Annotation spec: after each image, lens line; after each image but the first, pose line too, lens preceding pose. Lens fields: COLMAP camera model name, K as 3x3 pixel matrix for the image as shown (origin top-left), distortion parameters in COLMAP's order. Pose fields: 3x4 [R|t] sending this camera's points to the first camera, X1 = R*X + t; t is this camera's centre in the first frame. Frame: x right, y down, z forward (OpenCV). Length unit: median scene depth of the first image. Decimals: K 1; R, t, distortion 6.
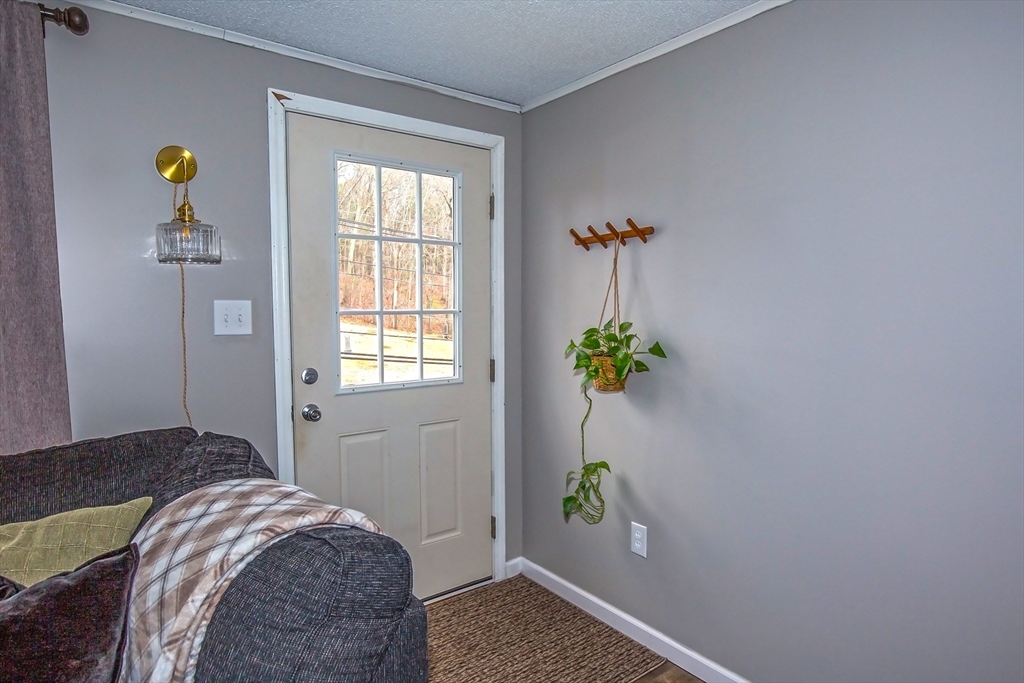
lens RADIAL K [[587.0, 0, 512.1], [0, 587.0, 340.6], [0, 0, 1]] dist [0.000078, -0.000068]
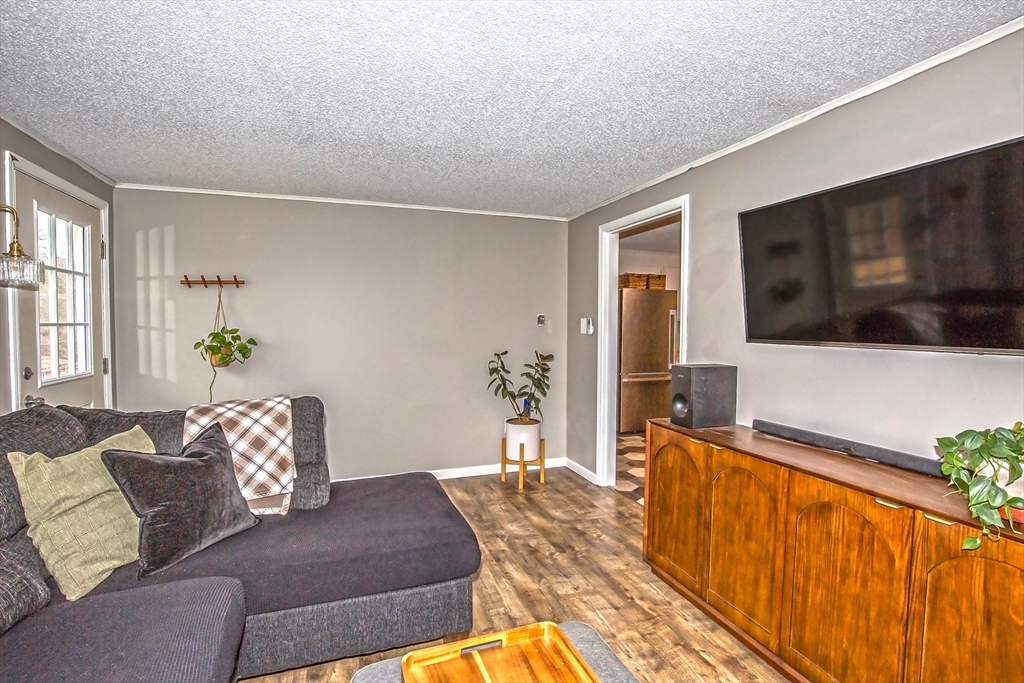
lens RADIAL K [[468.5, 0, 511.5], [0, 468.5, 342.9], [0, 0, 1]] dist [-0.023241, 0.002111]
pose [[0.289021, -0.040614, 0.956461, -0.983916], [0.058709, 0.997971, 0.024636, 0.031609], [-0.955521, 0.049032, 0.290818, -0.307590]]
